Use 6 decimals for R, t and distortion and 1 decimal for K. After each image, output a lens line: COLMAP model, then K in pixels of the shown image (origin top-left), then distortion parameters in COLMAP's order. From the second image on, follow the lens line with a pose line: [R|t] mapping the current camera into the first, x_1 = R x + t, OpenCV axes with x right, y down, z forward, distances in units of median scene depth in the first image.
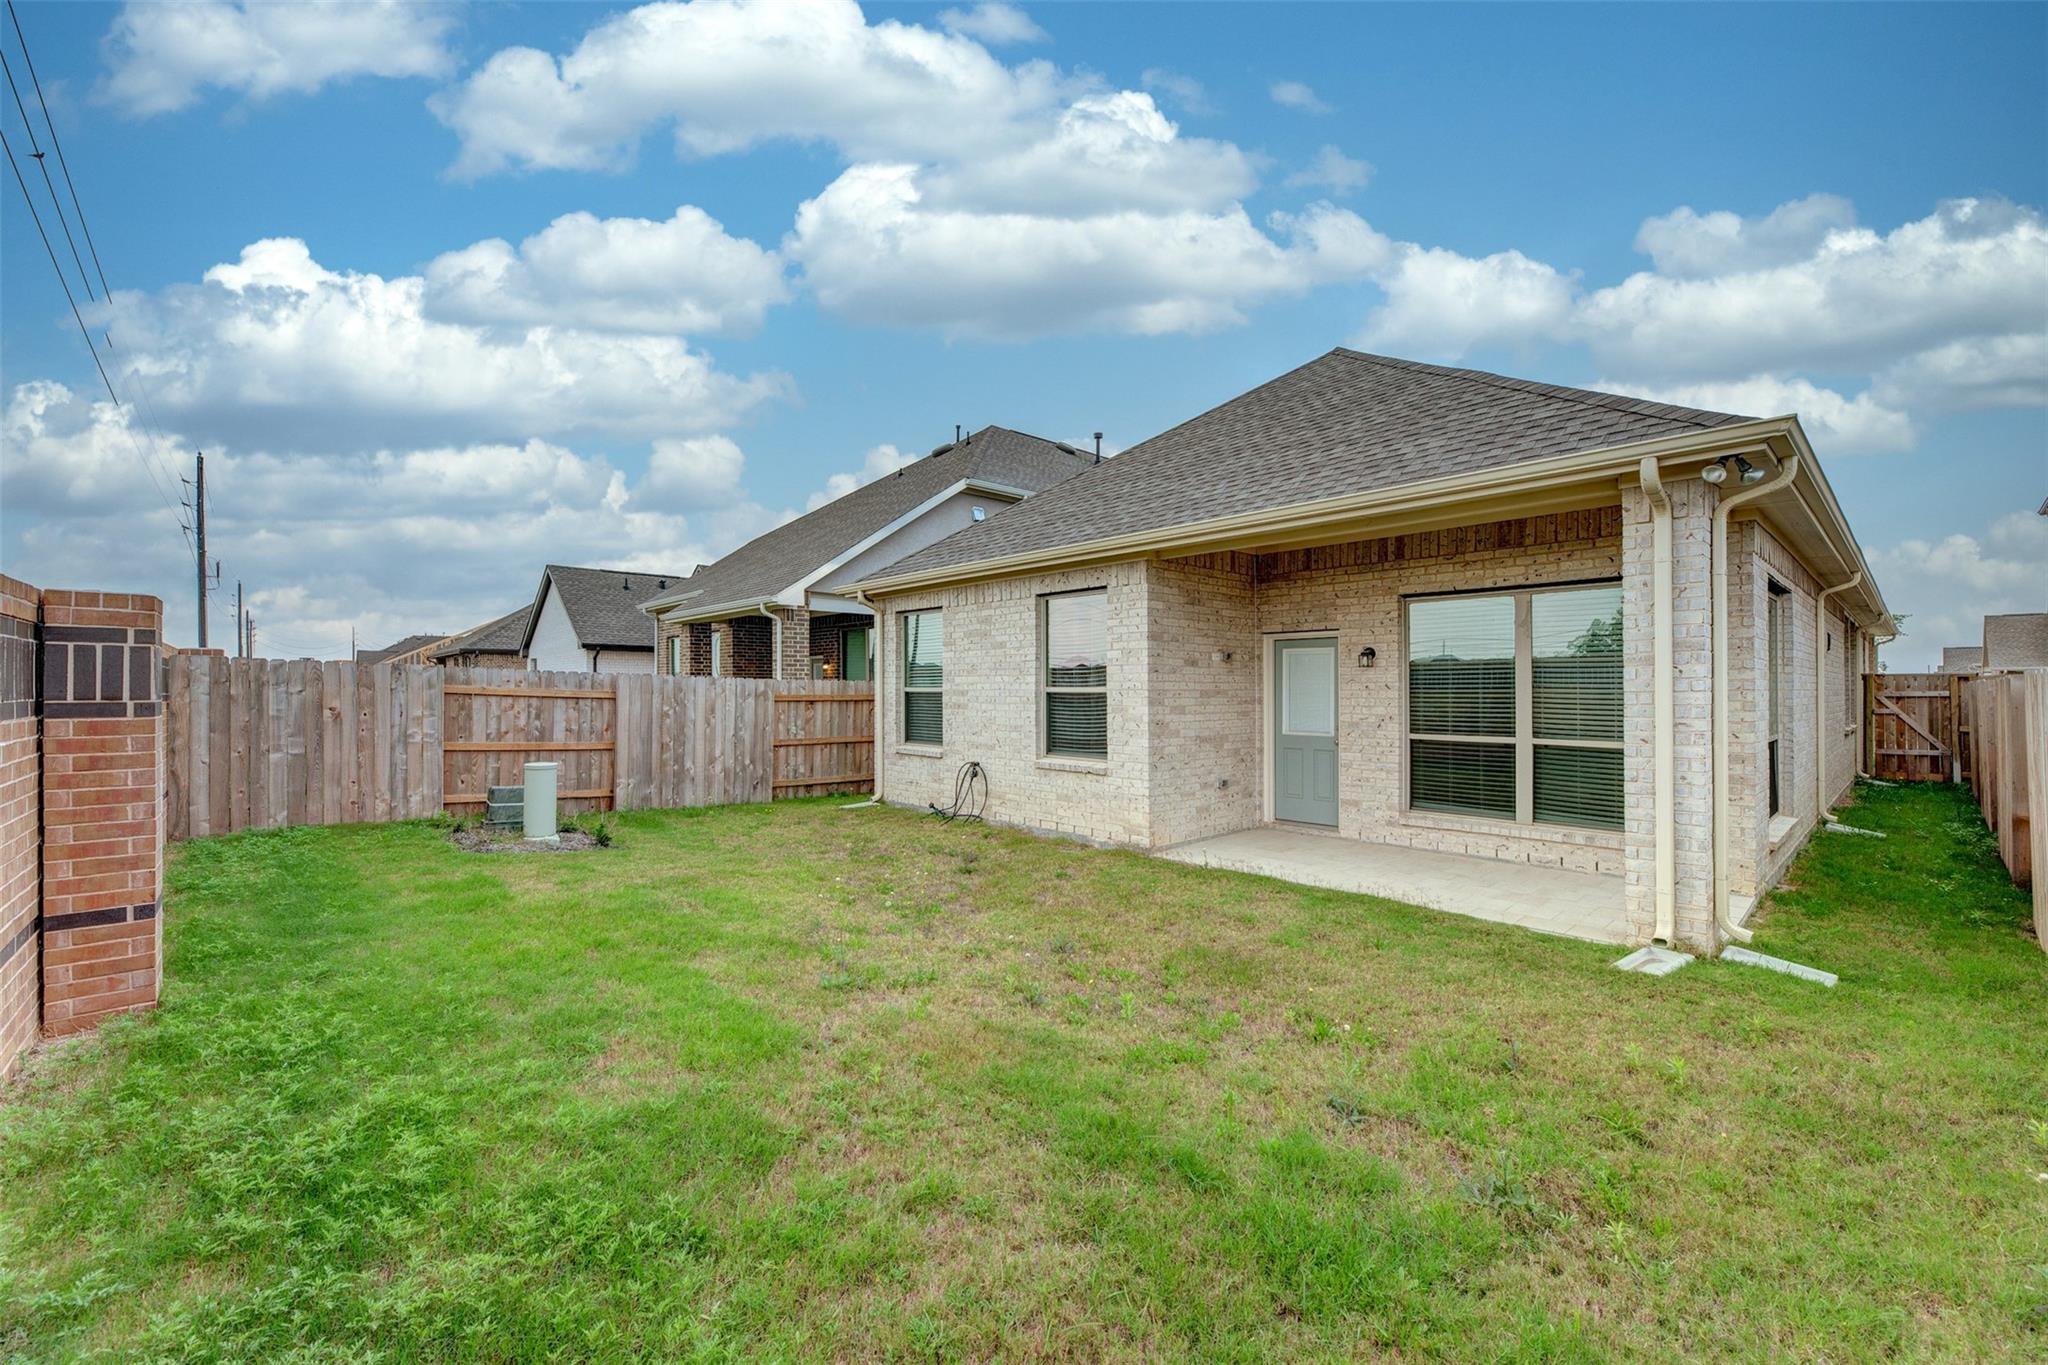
lens RADIAL K [[838.2, 0, 1021.7], [0, 838.2, 684.7], [0, 0, 1]] dist [-0.005254, 0.001182]
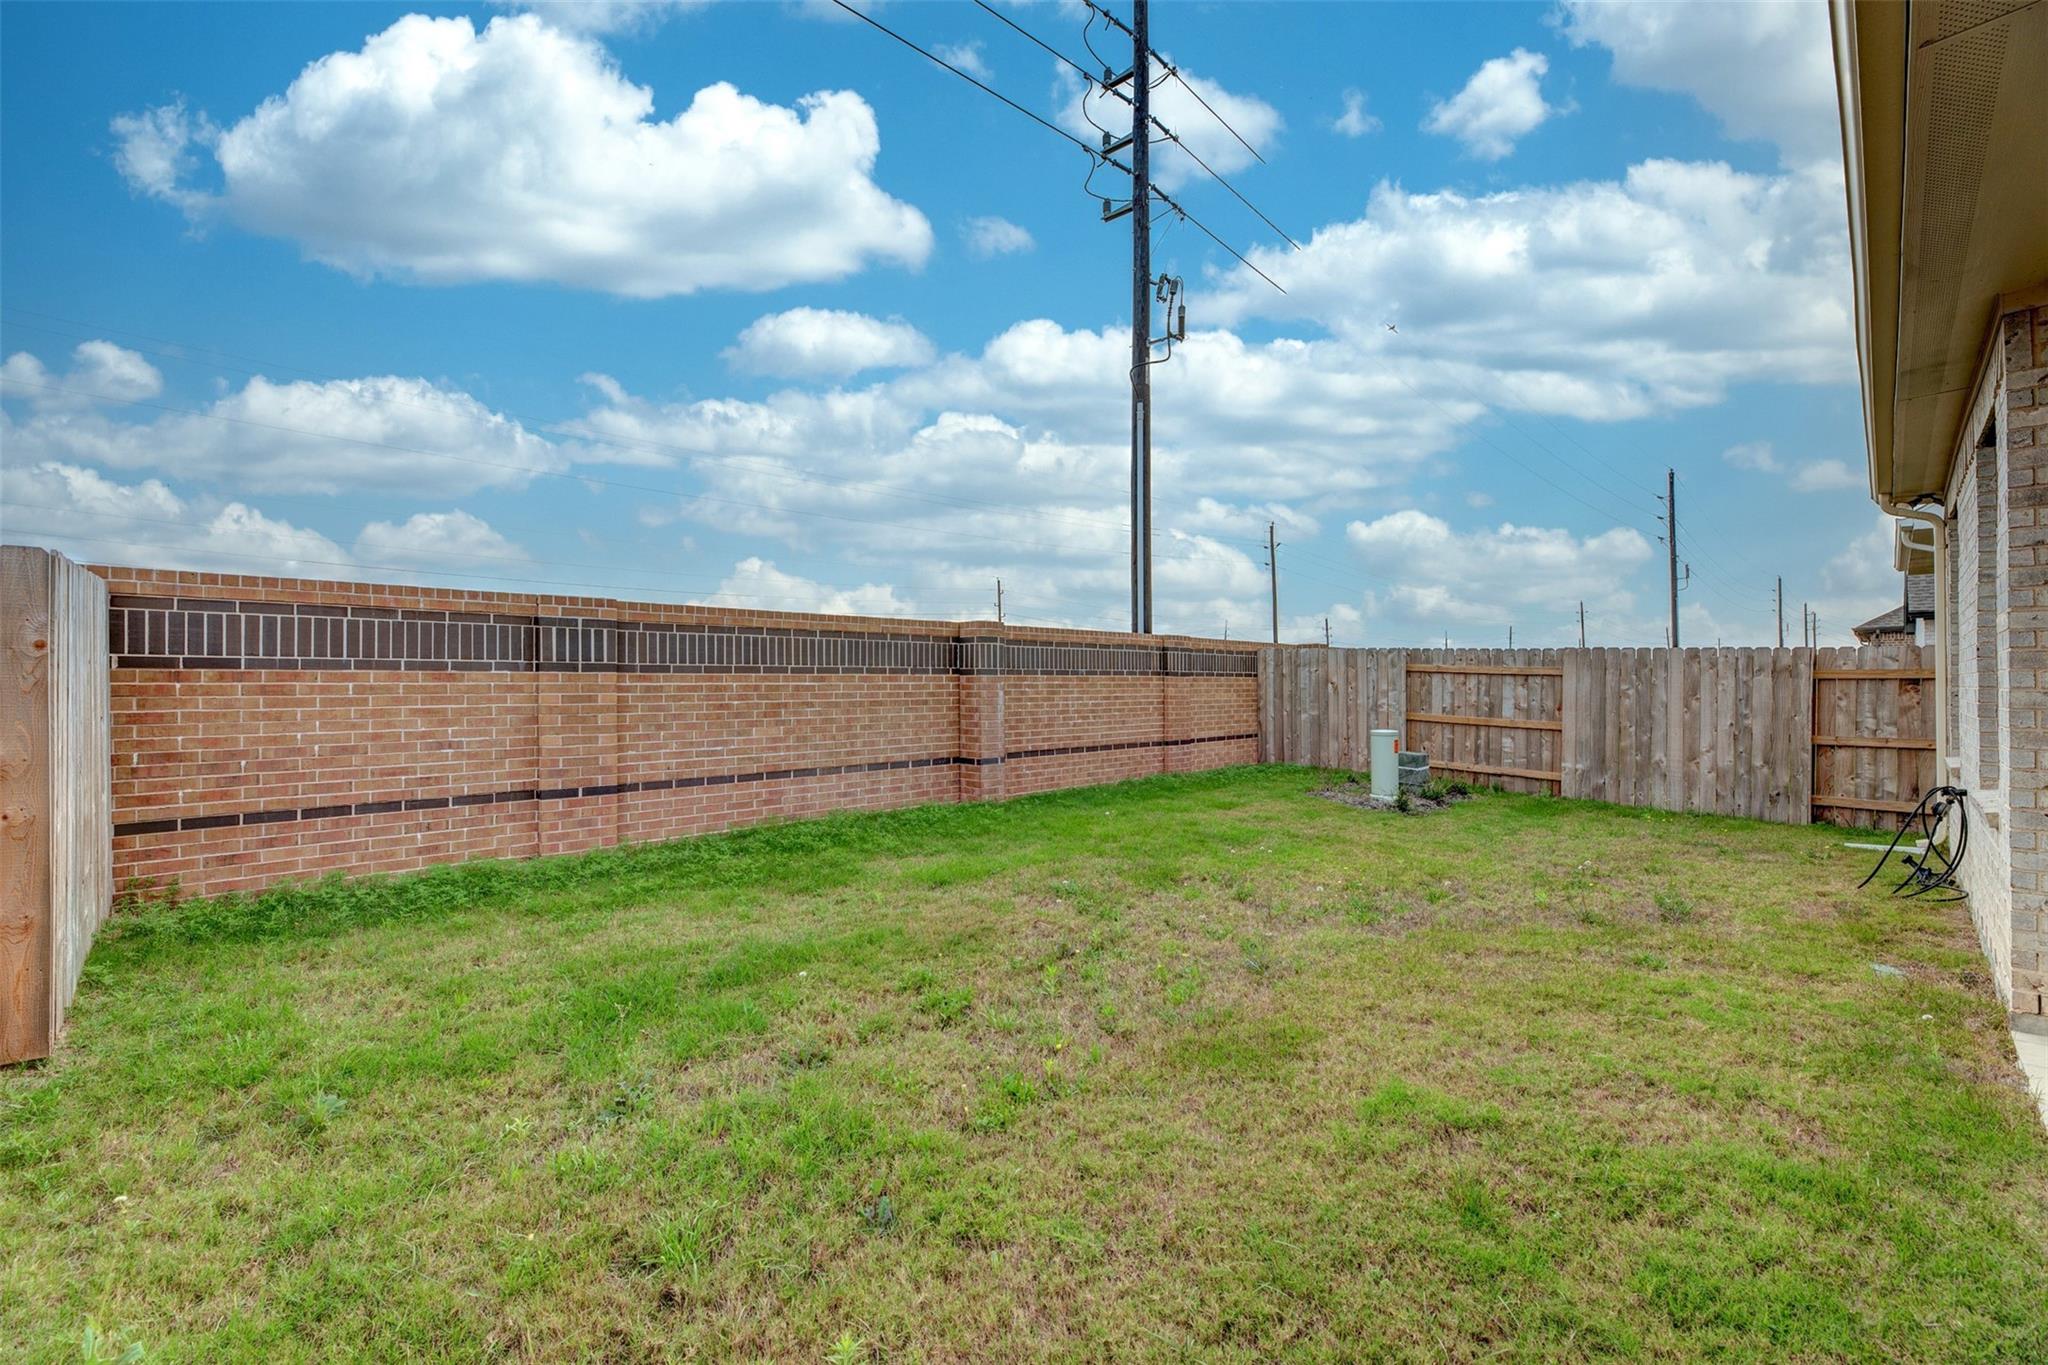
lens RADIAL K [[838.2, 0, 1022.2], [0, 838.2, 681.8], [0, 0, 1]] dist [-0.005254, 0.001182]
pose [[0.017482, -0.003887, -0.999840, 0.426458], [0.005963, 0.999975, -0.003783, 0.023377], [0.999829, -0.005896, 0.017504, 0.386001]]
